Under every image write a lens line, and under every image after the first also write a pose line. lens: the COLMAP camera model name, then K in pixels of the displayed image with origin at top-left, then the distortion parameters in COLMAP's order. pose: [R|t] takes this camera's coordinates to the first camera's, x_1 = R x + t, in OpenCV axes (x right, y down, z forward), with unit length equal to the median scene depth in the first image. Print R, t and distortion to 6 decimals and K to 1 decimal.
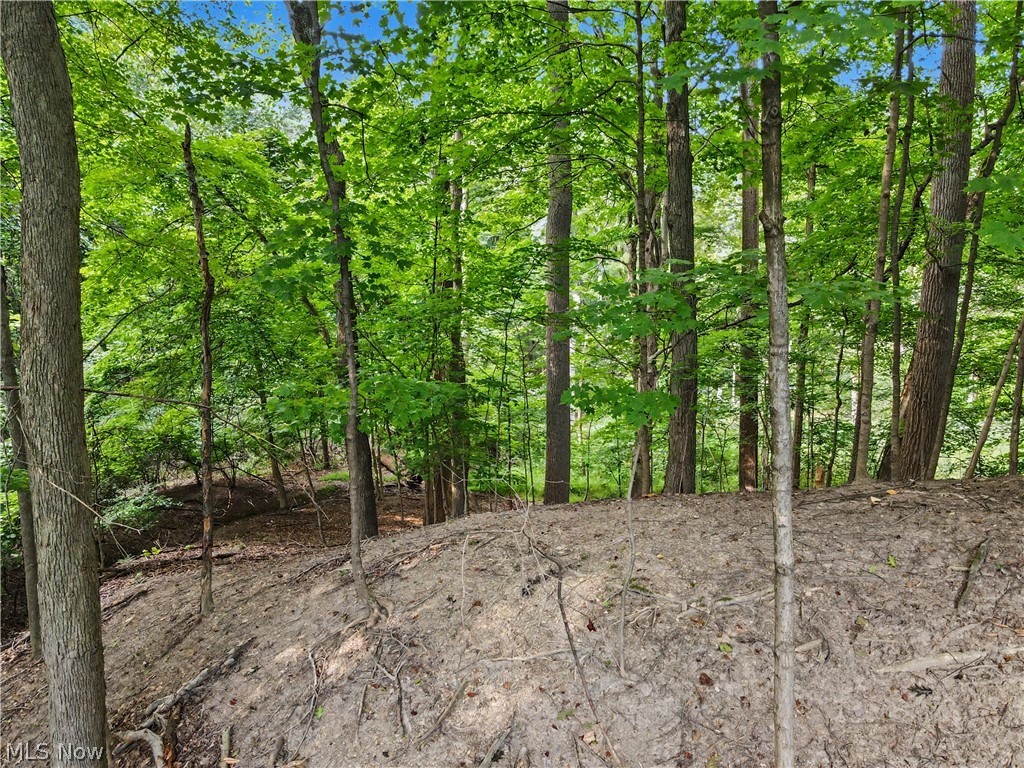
lens RADIAL K [[756.5, 0, 511.7], [0, 756.5, 384.7], [0, 0, 1]] dist [0.006611, 0.005682]
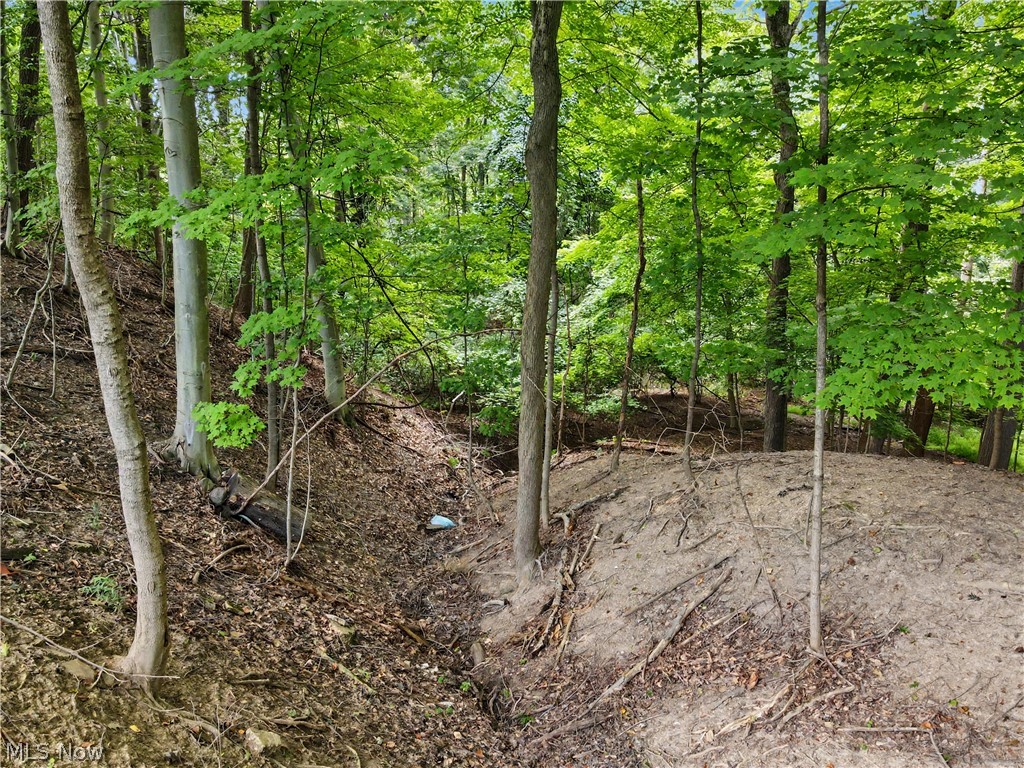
lens RADIAL K [[756.5, 0, 511.7], [0, 756.5, 383.9], [0, 0, 1]] dist [0.006611, 0.005682]
pose [[0.795689, 0.155668, -0.585361, 0.415085], [-0.096982, 0.986685, 0.130565, -0.087447], [0.597891, -0.047120, 0.800191, -0.505288]]
